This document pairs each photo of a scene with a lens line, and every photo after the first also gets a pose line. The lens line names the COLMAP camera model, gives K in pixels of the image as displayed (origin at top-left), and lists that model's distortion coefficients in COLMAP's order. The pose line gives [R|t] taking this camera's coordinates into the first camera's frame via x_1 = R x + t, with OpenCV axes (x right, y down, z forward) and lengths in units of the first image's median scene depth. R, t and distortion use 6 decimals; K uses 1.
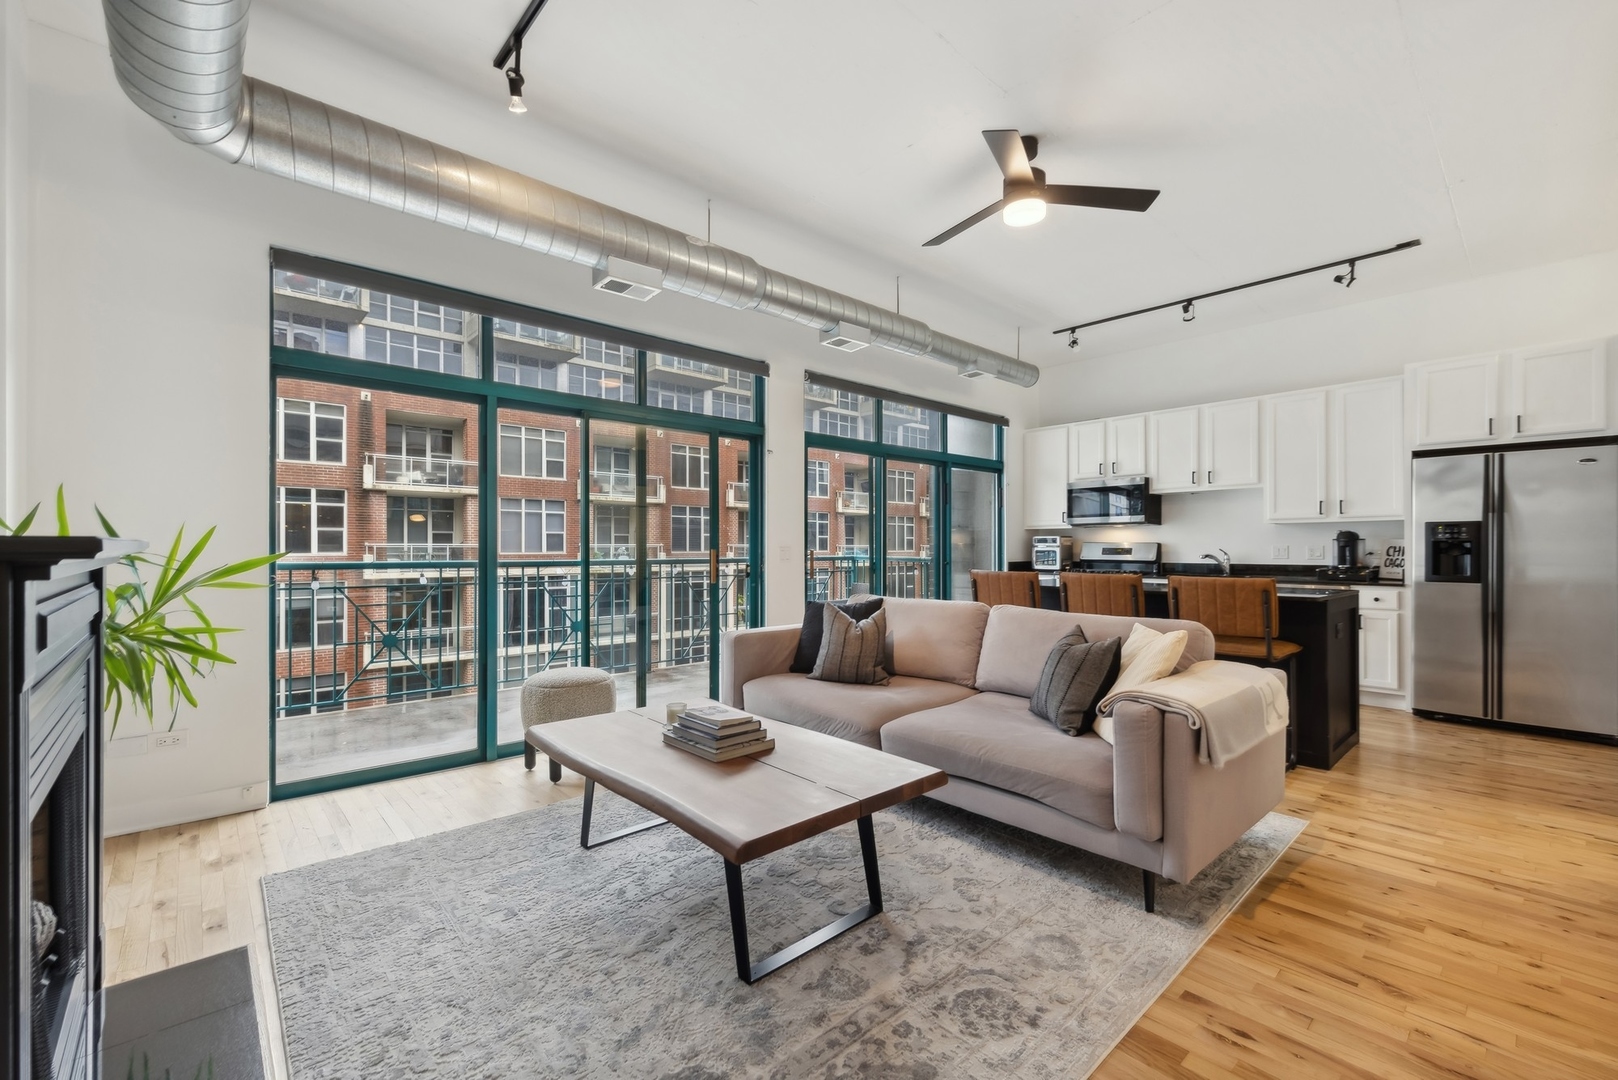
lens RADIAL K [[684.8, 0, 821.4], [0, 684.8, 550.4], [0, 0, 1]] dist [0.000434, -0.000434]
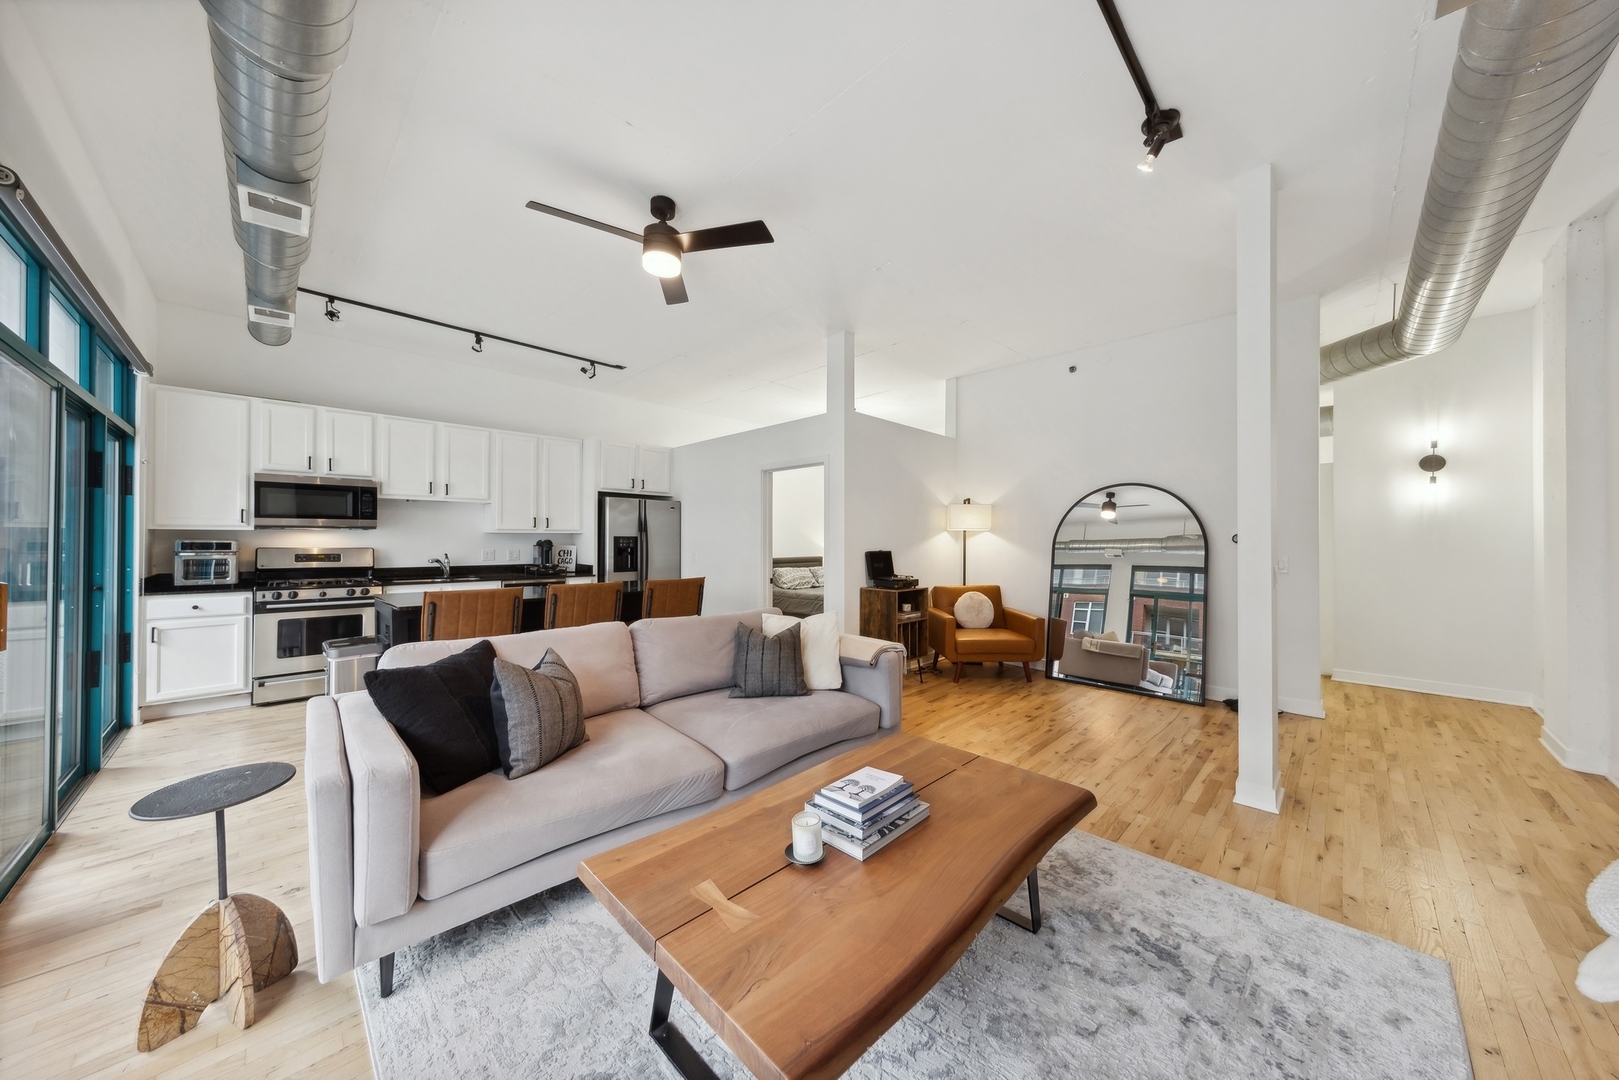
lens RADIAL K [[534.9, 0, 809.5], [0, 534.9, 540.0], [0, 0, 1]] dist [0.000435, 0.000018]
pose [[-0.040966, -0.000918, 0.999160, -0.349624], [-0.000971, 0.999999, 0.000879, -0.027620], [-0.999160, -0.000934, -0.040967, 0.475806]]
